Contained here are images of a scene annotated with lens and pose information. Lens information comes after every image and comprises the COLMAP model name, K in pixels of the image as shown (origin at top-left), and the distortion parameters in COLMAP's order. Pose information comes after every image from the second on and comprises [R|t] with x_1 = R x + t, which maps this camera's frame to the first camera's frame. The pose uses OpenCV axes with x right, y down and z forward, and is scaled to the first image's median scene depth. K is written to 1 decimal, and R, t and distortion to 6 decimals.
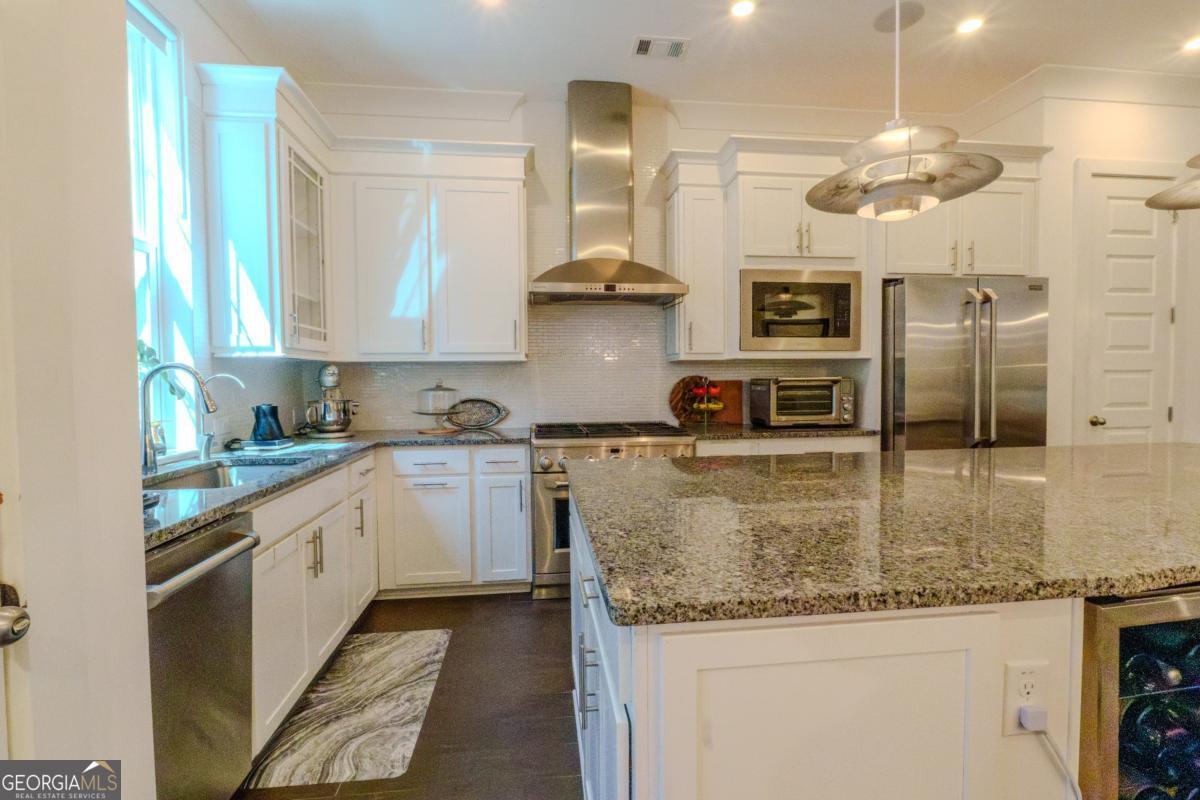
lens RADIAL K [[552.2, 0, 601.0], [0, 552.2, 395.9], [0, 0, 1]] dist [-0.003704, -0.000193]
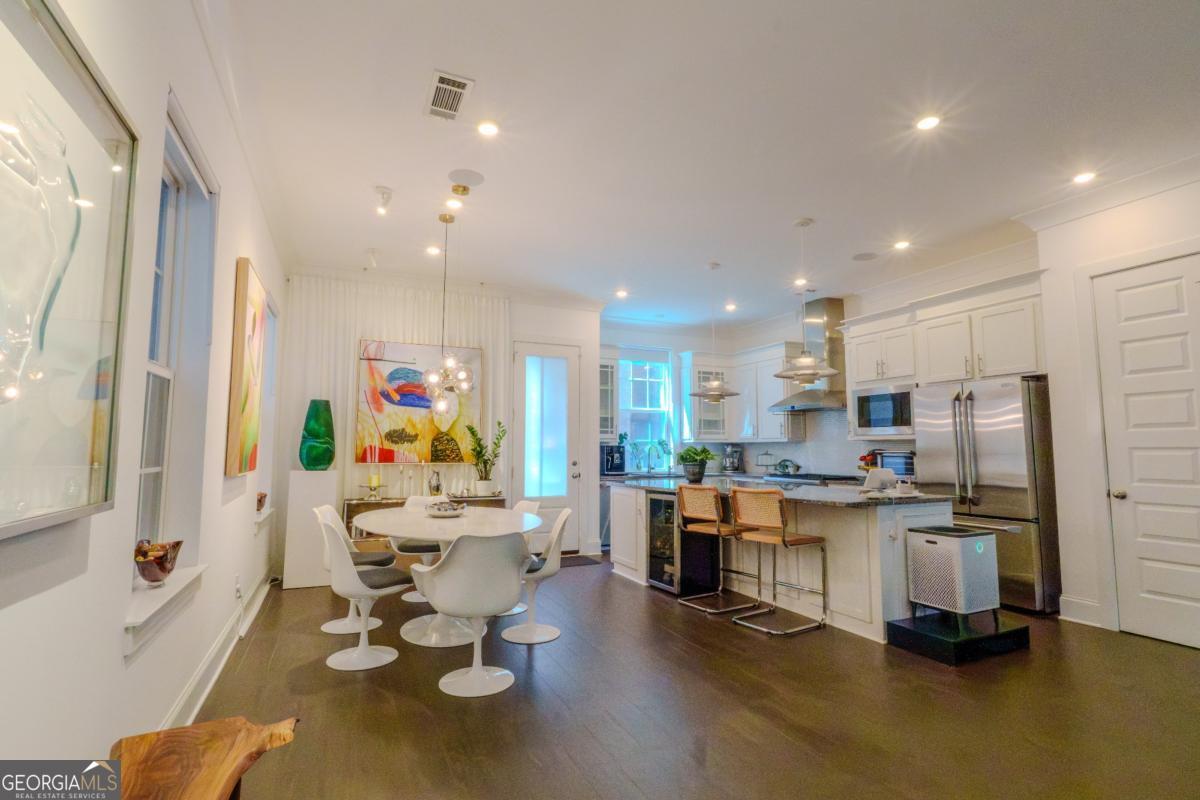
lens RADIAL K [[573.2, 0, 605.9], [0, 573.2, 398.2], [0, 0, 1]] dist [-0.002121, -0.000151]
pose [[0.305112, -0.076693, -0.949223, 1.749062], [-0.035791, 0.995124, -0.091906, -0.002926], [0.951644, 0.062015, 0.300879, -0.323813]]
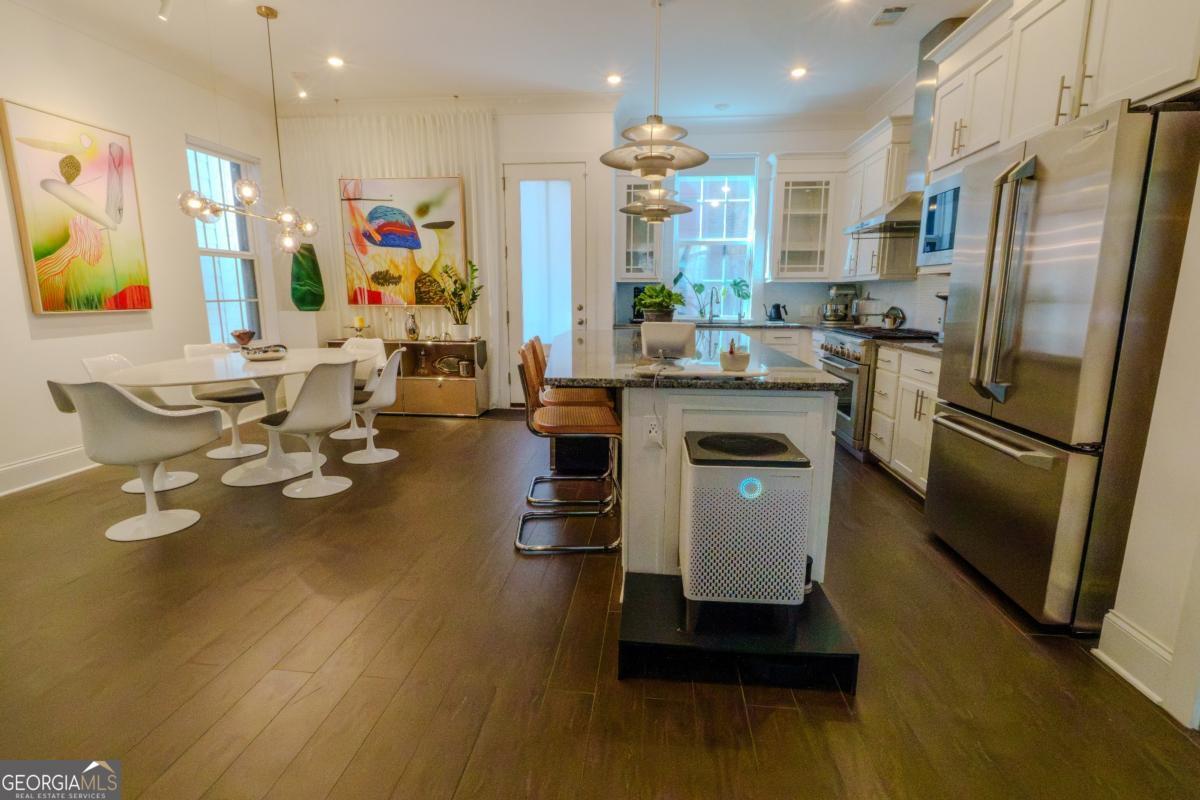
lens RADIAL K [[552.2, 0, 601.0], [0, 552.2, 395.9], [0, 0, 1]] dist [-0.003704, -0.000193]
pose [[-0.216941, 0.185656, -0.958368, 1.427590], [-0.033255, 0.979773, 0.197330, -0.027620], [0.975618, 0.074679, -0.206379, 0.638500]]
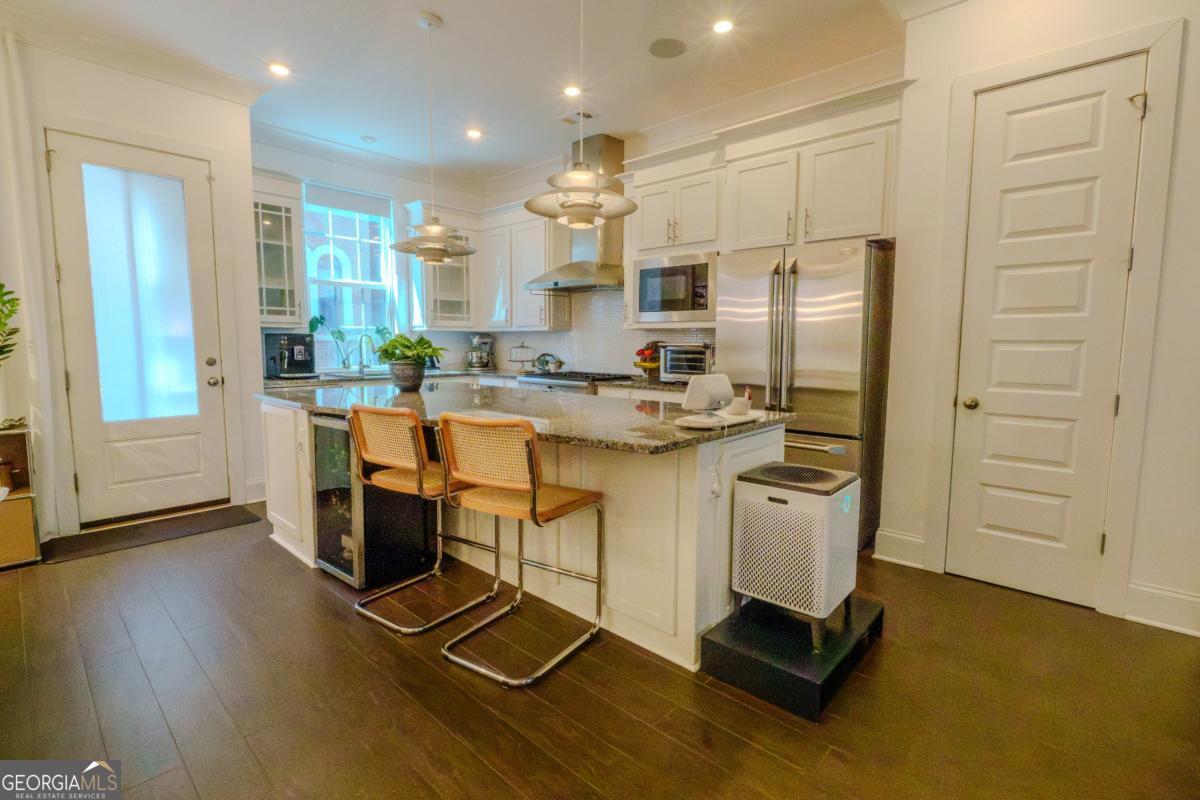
lens RADIAL K [[552.2, 0, 601.0], [0, 552.2, 395.9], [0, 0, 1]] dist [-0.003704, -0.000193]
pose [[0.650123, 0.086363, -0.754905, 1.211213], [-0.037223, 0.995947, 0.081882, -0.011312], [0.758917, -0.025133, 0.650702, 0.062610]]
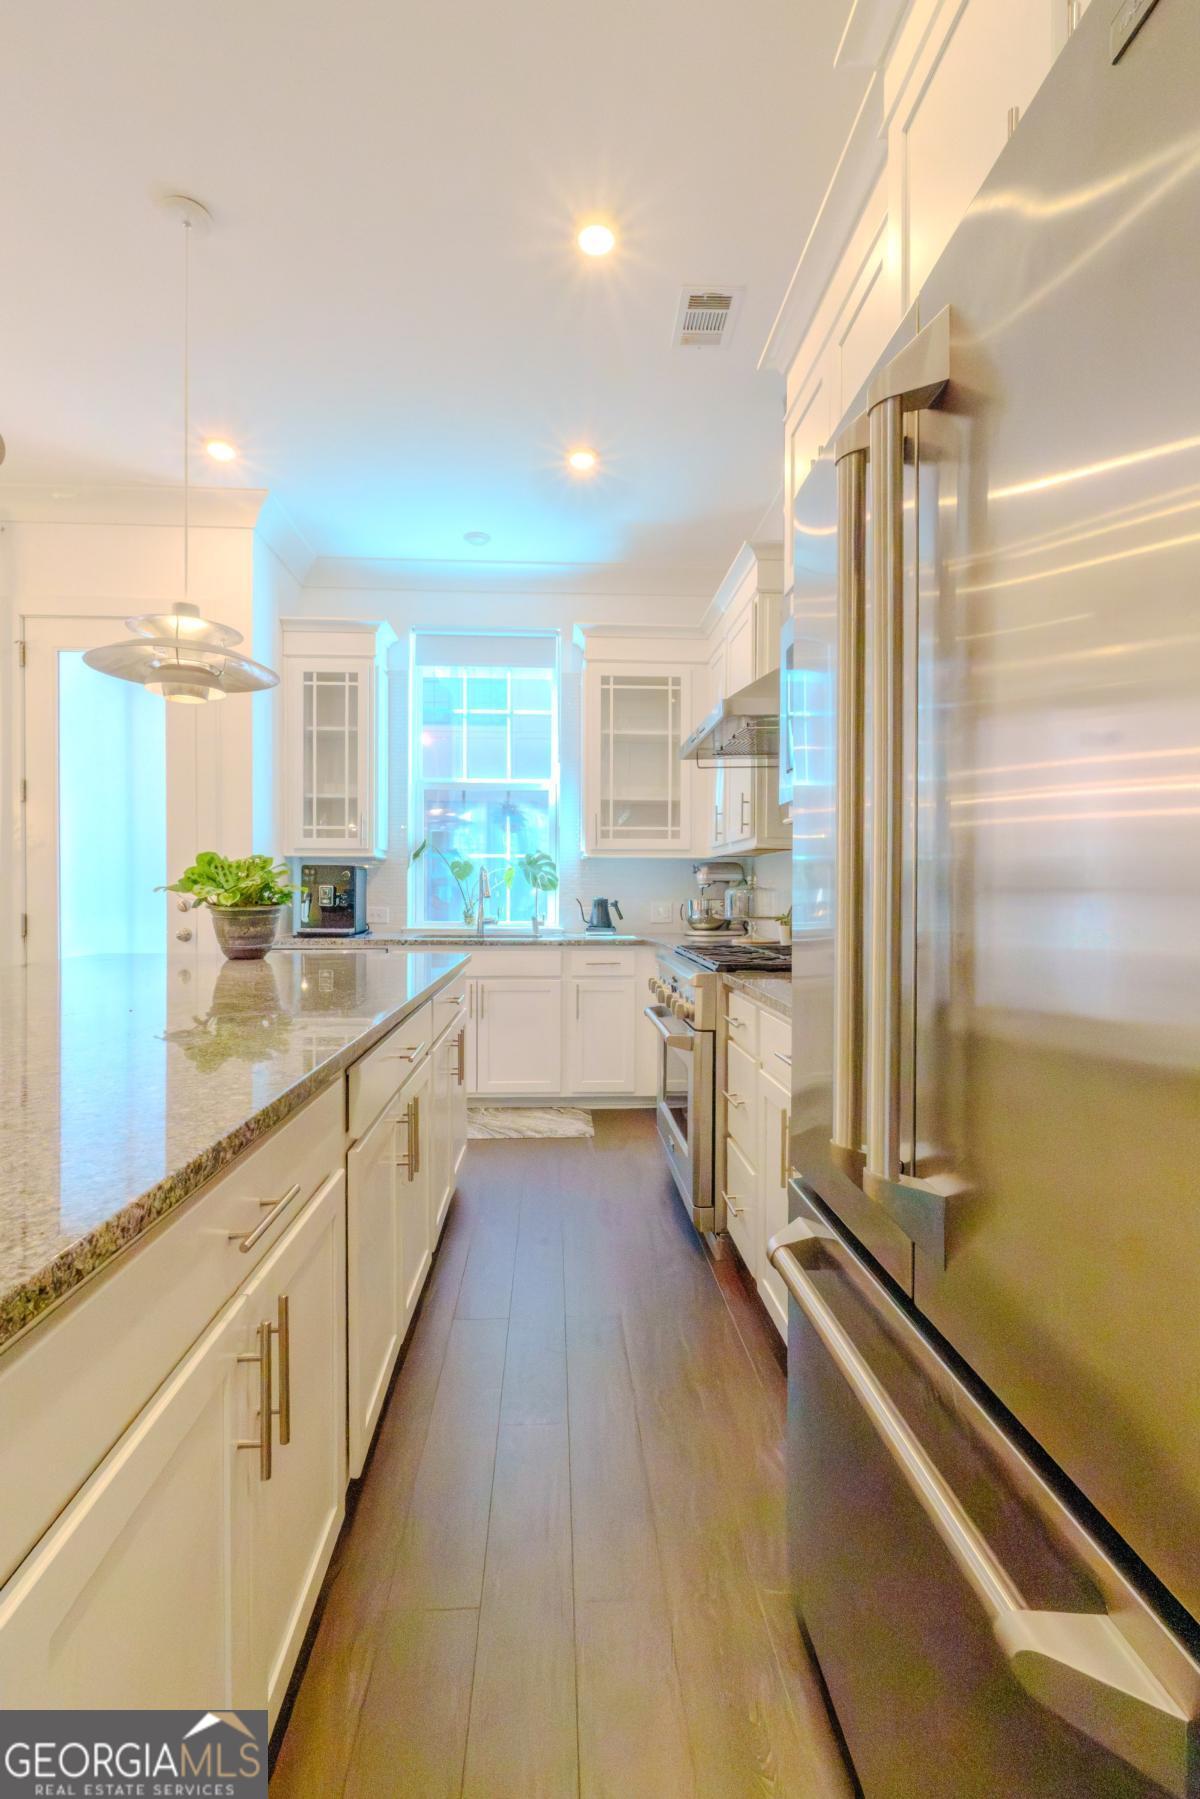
lens RADIAL K [[827.8, 0, 589.2], [0, 827.8, 899.6], [0, 0, 1]] dist [-0.003704, -0.000193]
pose [[-0.071108, 0.019915, -0.997270, 0.932132], [-0.037016, 0.999059, 0.022590, -0.015346], [0.996782, 0.038522, -0.070304, 0.886914]]
